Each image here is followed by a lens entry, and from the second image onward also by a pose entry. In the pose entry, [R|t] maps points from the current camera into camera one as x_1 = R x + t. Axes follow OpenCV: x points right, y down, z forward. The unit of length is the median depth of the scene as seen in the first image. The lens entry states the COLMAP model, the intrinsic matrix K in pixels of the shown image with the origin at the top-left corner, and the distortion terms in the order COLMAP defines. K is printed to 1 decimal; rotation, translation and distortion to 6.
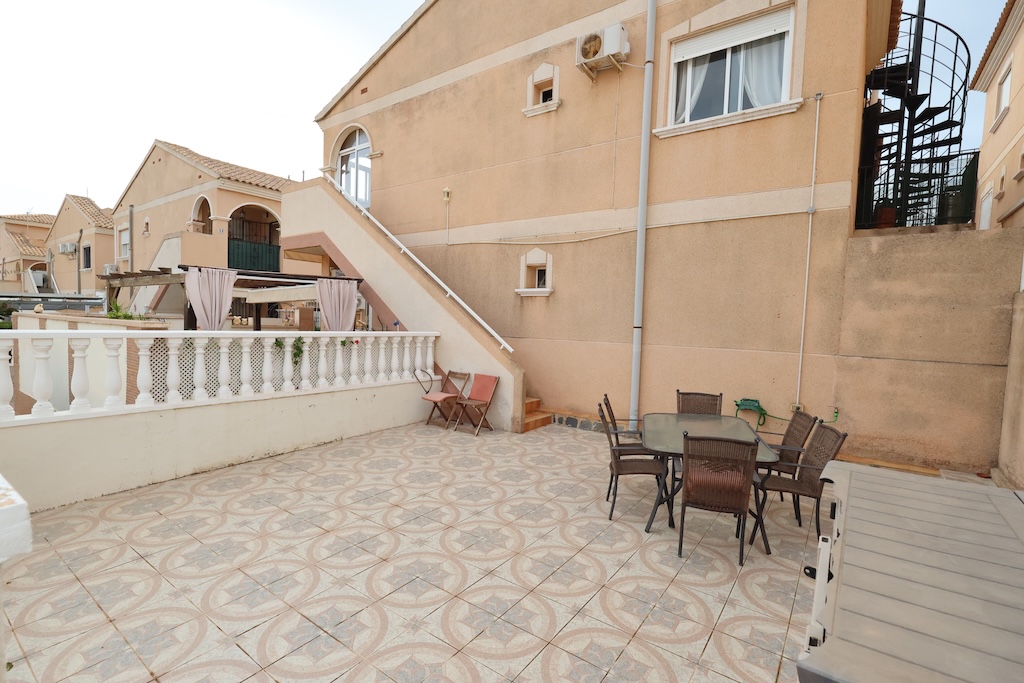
lens RADIAL K [[473.1, 0, 509.9], [0, 473.1, 341.6], [0, 0, 1]] dist [-0.002646, 0.000814]
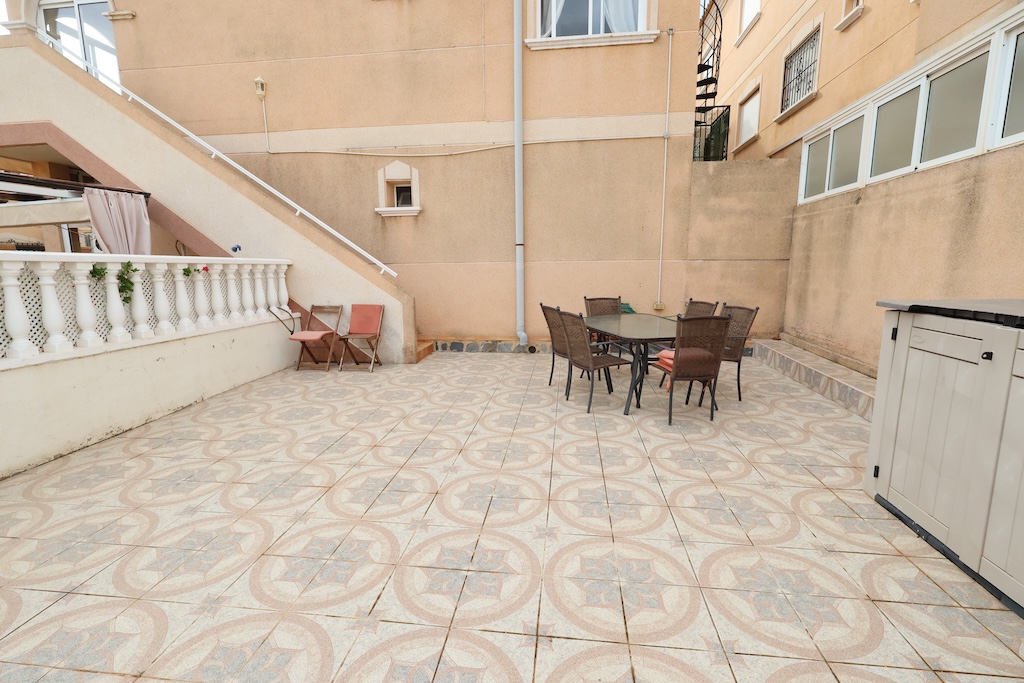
lens RADIAL K [[473.1, 0, 509.2], [0, 473.1, 343.0], [0, 0, 1]] dist [-0.002646, 0.000814]
pose [[0.874866, -0.115955, 0.470281, -0.303910], [0.058835, 0.989173, 0.134446, 0.048087], [-0.480779, -0.089953, 0.872216, 0.122051]]
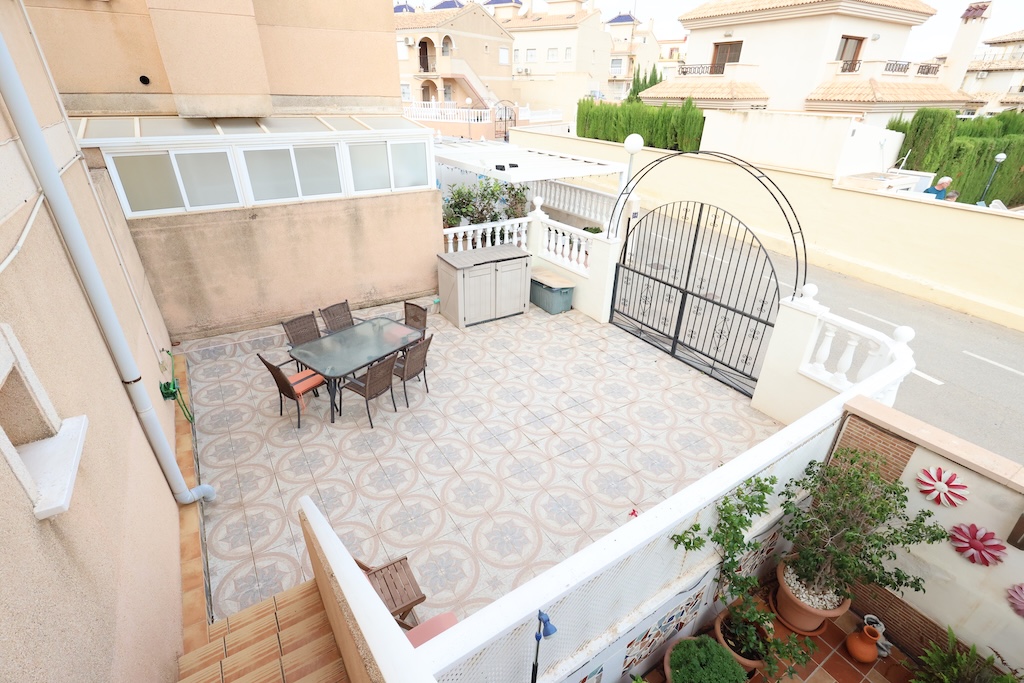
lens RADIAL K [[473.1, 0, 510.2], [0, 473.1, 342.5], [0, 0, 1]] dist [-0.002646, 0.000814]
pose [[-0.931667, -0.209873, 0.296562, -0.351045], [-0.029774, 0.857634, 0.513399, -0.430814], [-0.362090, 0.469487, -0.805278, 1.509857]]
